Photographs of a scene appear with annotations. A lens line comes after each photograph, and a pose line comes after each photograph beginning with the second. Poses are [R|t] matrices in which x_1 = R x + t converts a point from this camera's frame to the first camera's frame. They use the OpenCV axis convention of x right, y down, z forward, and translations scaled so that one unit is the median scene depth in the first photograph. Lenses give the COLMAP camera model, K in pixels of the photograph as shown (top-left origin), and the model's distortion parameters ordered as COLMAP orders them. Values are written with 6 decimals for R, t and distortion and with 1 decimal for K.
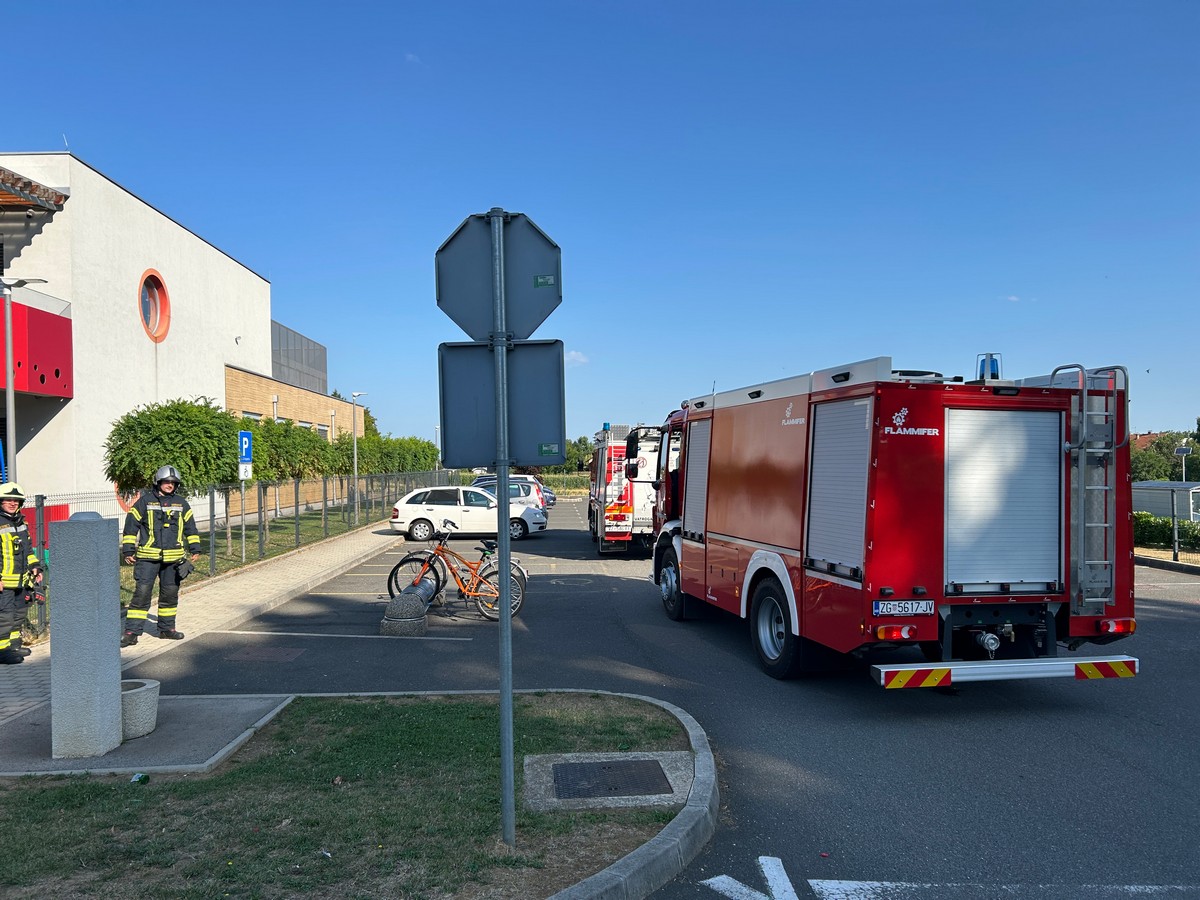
lens RADIAL K [[934.1, 0, 600.0], [0, 934.1, 450.0], [0, 0, 1]] dist [0.047409, -0.059621]
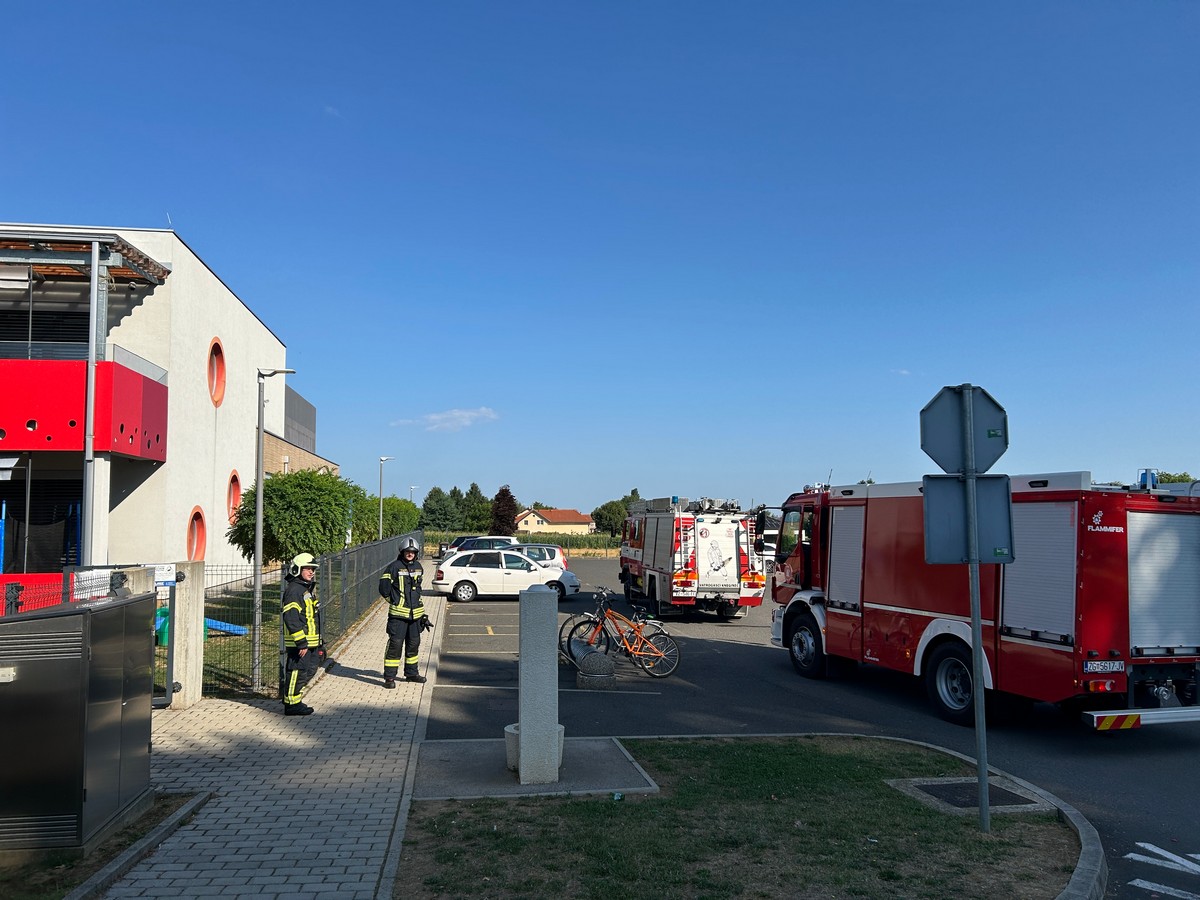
lens RADIAL K [[934.1, 0, 600.0], [0, 934.1, 450.0], [0, 0, 1]] dist [0.047409, -0.059621]
pose [[0.994343, 0.026413, 0.102883, -0.432159], [-0.019997, 0.997819, -0.062903, -0.028448], [-0.104320, 0.060489, 0.992703, -0.196059]]
